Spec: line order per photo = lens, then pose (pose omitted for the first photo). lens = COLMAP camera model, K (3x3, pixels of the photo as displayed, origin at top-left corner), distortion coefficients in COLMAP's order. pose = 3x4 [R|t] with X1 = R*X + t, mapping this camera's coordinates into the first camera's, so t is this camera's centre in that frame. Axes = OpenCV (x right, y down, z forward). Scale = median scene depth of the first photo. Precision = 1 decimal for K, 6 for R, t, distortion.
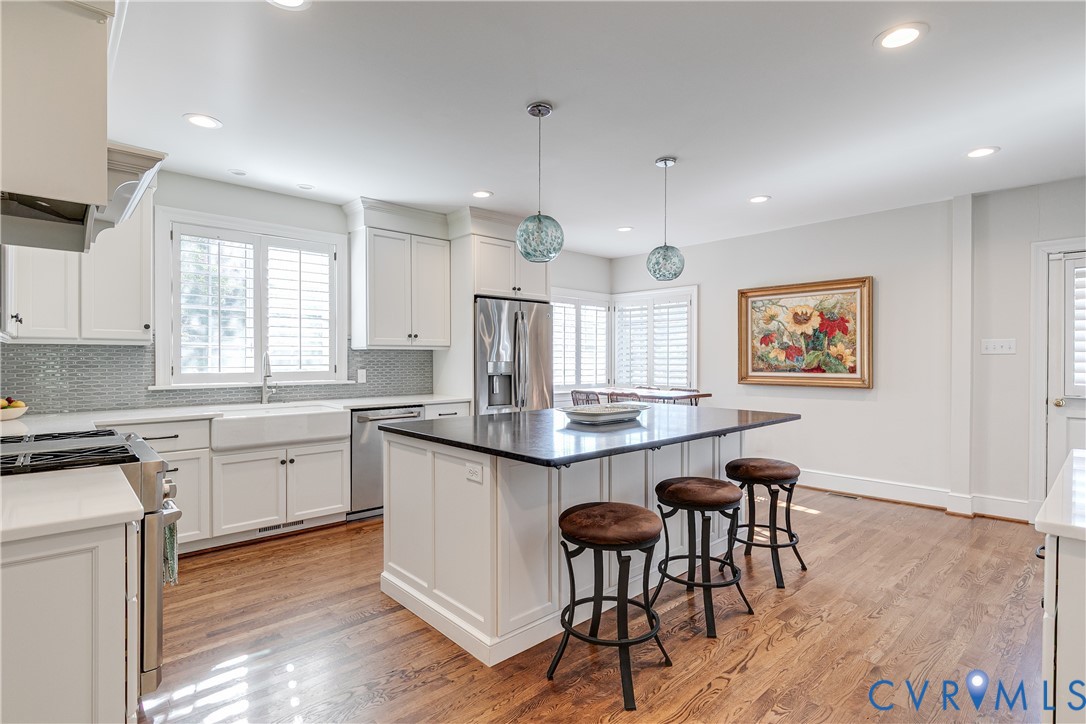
lens RADIAL K [[533.7, 0, 539.6], [0, 533.7, 361.2], [0, 0, 1]] dist [0.004331, 0.000687]
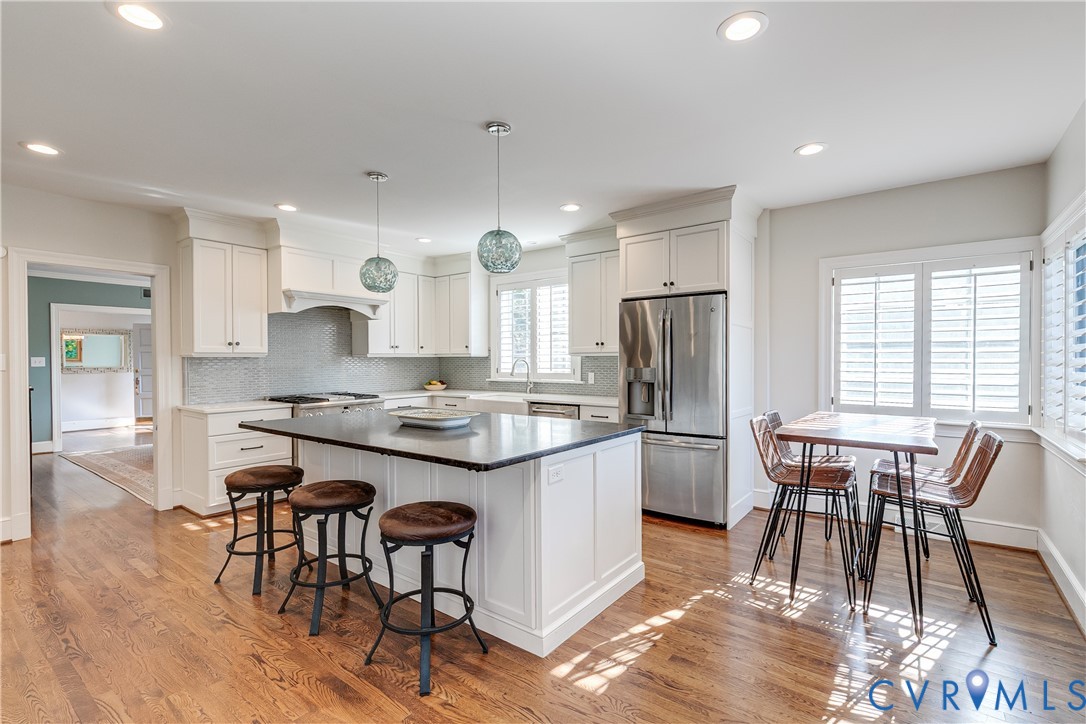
lens RADIAL K [[492.6, 0, 550.3], [0, 492.6, 365.2], [0, 0, 1]] dist [0.008197, -0.001240]
pose [[0.177957, 0.009542, -0.983992, 0.757455], [-0.002554, 0.999954, 0.009235, -0.011850], [0.984035, 0.000870, 0.177973, 0.715273]]
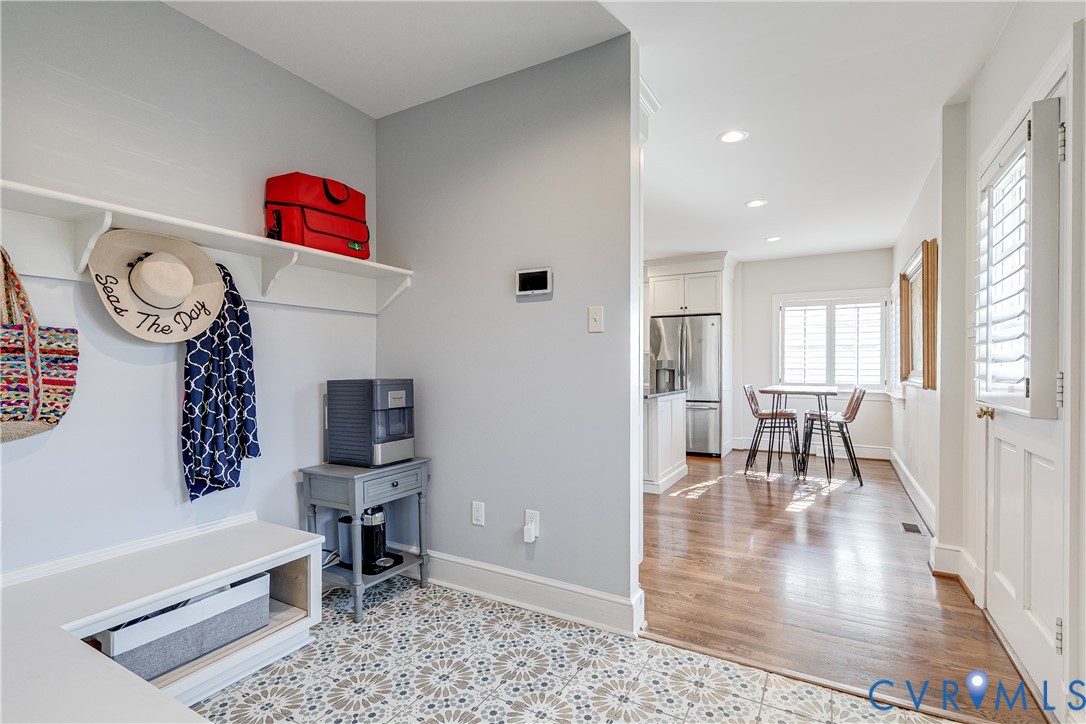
lens RADIAL K [[492.6, 0, 534.8], [0, 492.6, 363.6], [0, 0, 1]] dist [0.008197, -0.001240]
pose [[0.277929, -0.003765, -0.960594, 1.156364], [-0.007577, 0.999953, -0.006112, 0.021332], [0.960572, 0.008977, 0.277888, 0.290238]]
